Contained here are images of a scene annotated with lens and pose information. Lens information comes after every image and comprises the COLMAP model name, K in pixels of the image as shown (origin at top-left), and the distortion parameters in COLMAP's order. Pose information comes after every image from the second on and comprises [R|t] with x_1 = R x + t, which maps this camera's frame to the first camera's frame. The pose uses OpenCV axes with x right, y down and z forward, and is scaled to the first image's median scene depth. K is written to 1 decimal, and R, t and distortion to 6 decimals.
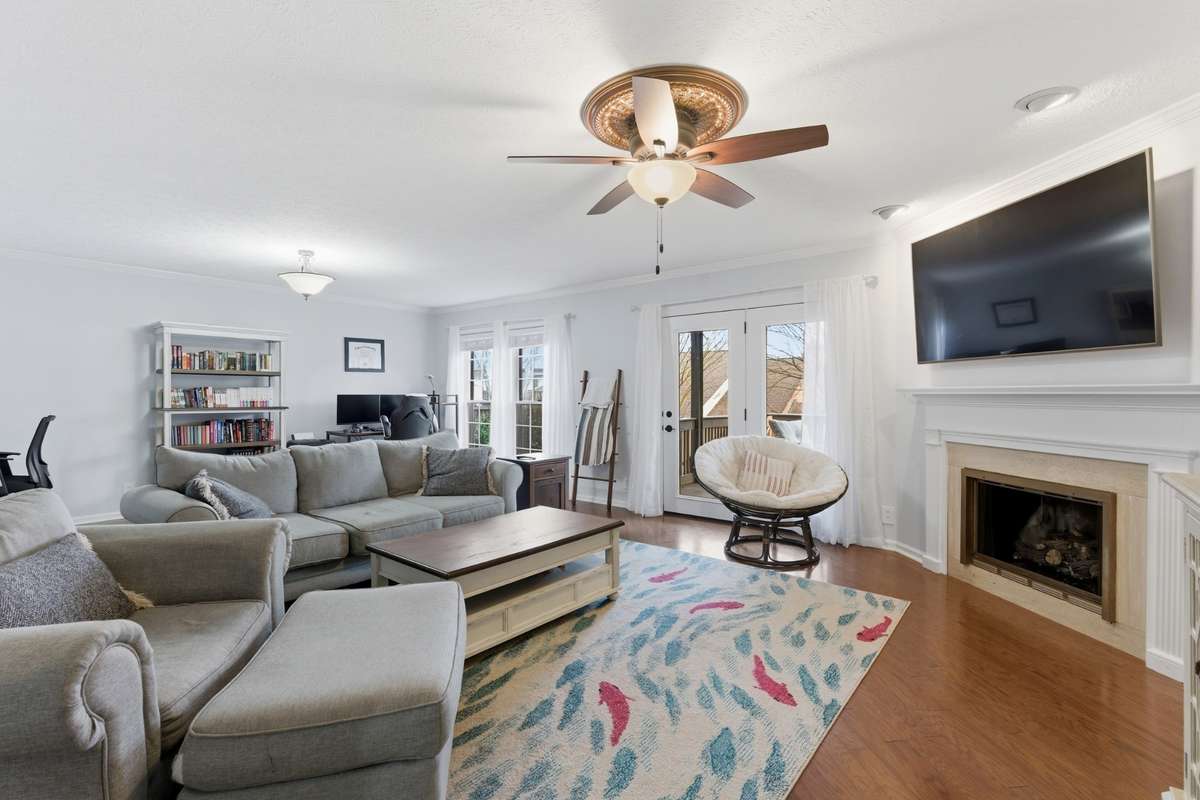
lens RADIAL K [[546.9, 0, 598.5], [0, 546.9, 404.2], [0, 0, 1]] dist [-0.001010, -0.000041]
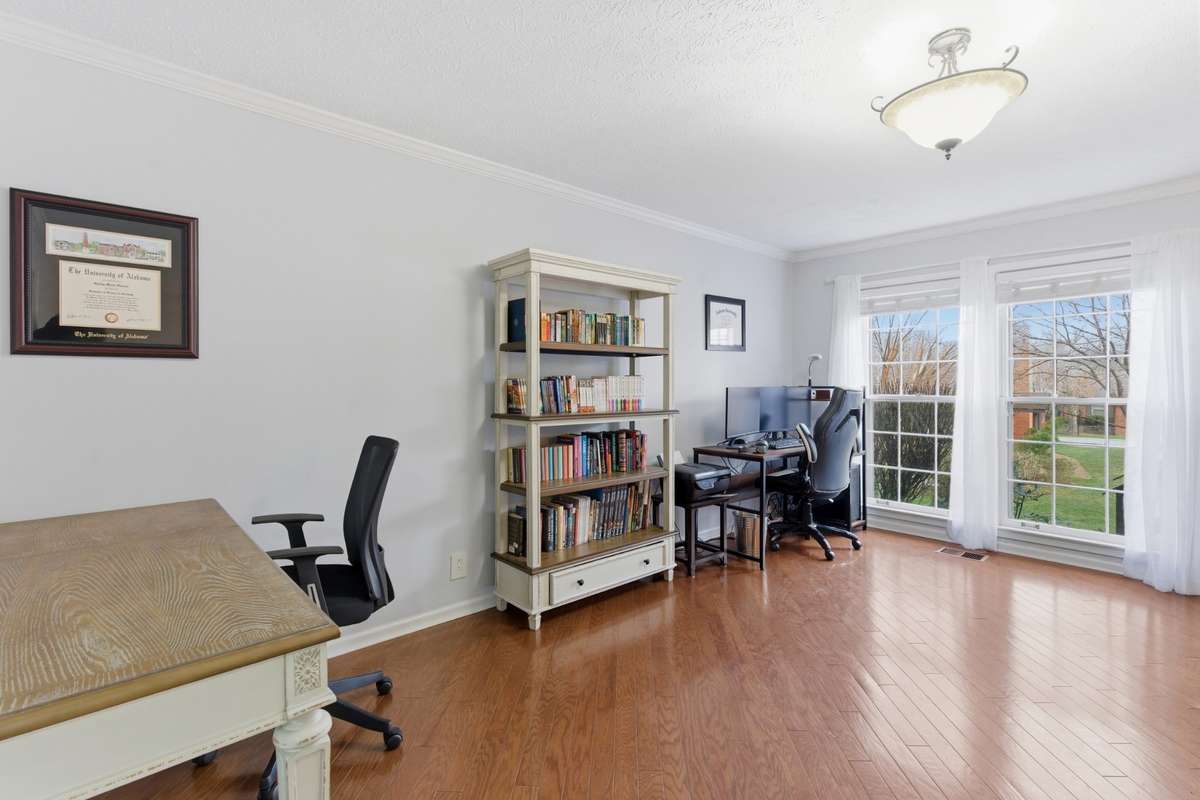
lens RADIAL K [[546.9, 0, 602.1], [0, 546.9, 388.5], [0, 0, 1]] dist [-0.001010, -0.000041]
pose [[0.985943, -0.002803, -0.167056, -0.568330], [0.001410, 0.999963, -0.008460, -0.012933], [0.167073, 0.008106, 0.985911, 0.443384]]
